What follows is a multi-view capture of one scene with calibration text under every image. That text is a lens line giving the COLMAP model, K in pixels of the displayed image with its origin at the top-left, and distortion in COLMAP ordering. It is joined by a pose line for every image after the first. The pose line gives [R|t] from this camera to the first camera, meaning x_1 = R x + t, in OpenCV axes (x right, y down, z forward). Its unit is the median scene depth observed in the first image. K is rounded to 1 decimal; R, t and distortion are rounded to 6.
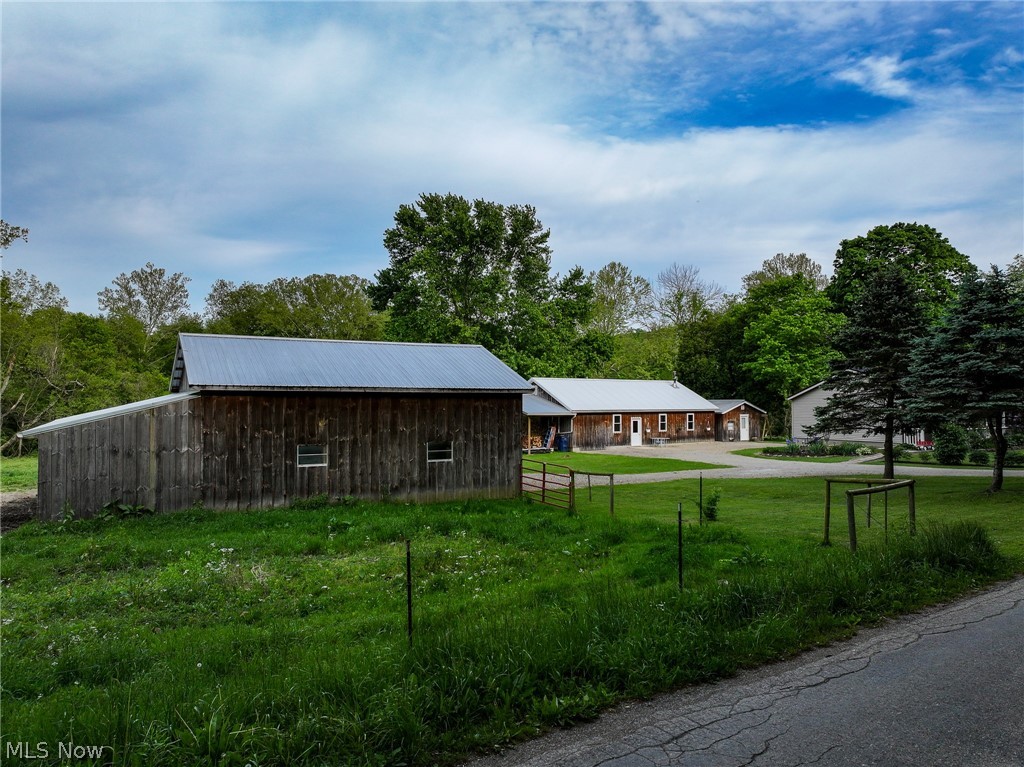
lens RADIAL K [[717.3, 0, 512.0], [0, 717.3, 383.5], [0, 0, 1]] dist [0.000058, -0.001865]
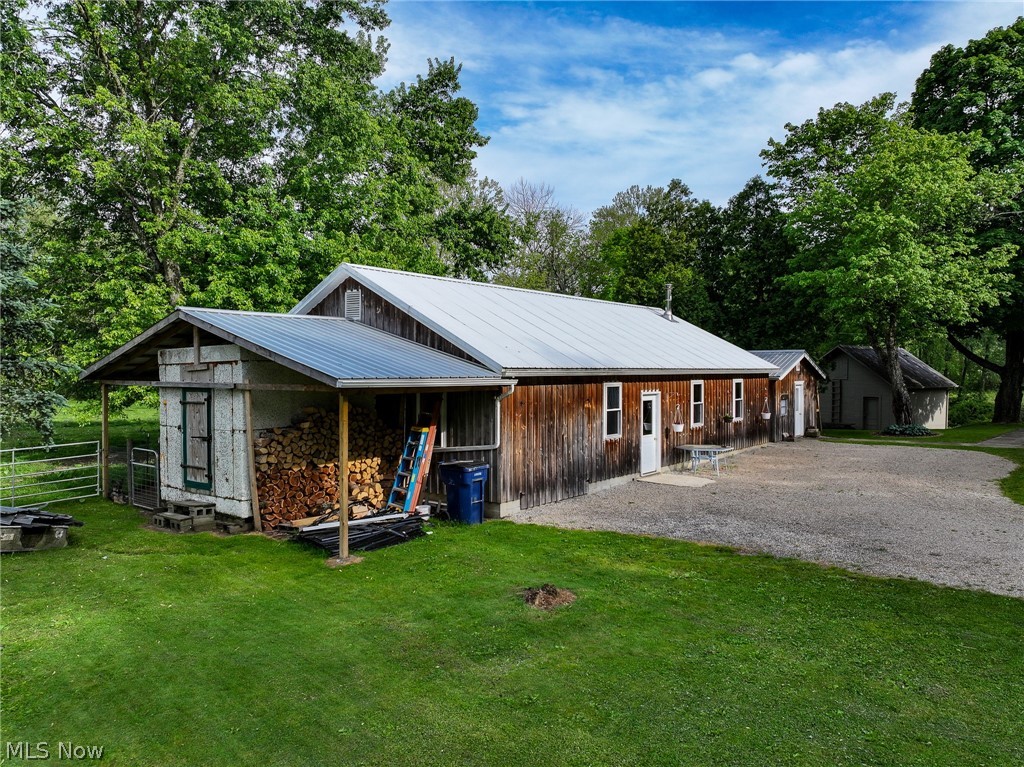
lens RADIAL K [[712.8, 0, 512.0], [0, 712.8, 383.5], [0, 0, 1]] dist [0.002522, 0.005341]
pose [[0.957077, -0.006440, 0.289762, 0.020037], [-0.005778, 0.999131, 0.041288, 0.068302], [-0.289776, -0.041190, 0.956208, 1.570614]]
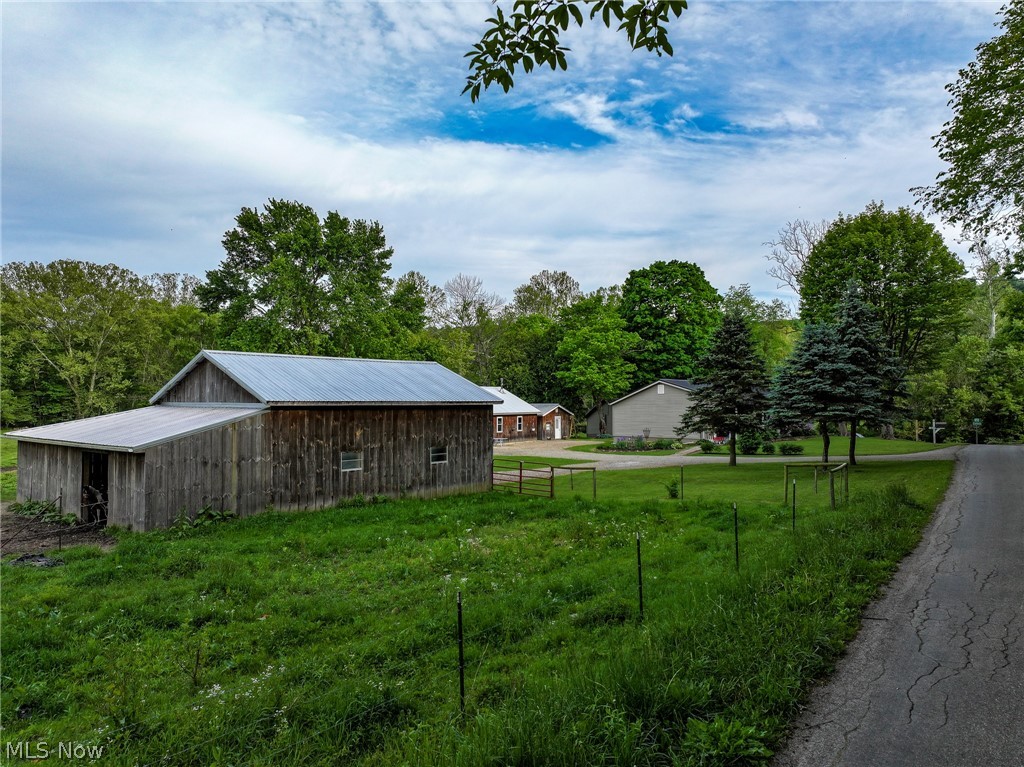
lens RADIAL K [[715.0, 0, 512.0], [0, 715.0, 383.5], [0, 0, 1]] dist [0.007579, 0.001237]
pose [[0.936762, 0.006866, 0.349901, -0.388949], [-0.007062, 0.999975, -0.000716, -0.022224], [-0.349897, -0.001800, 0.936786, -0.146482]]
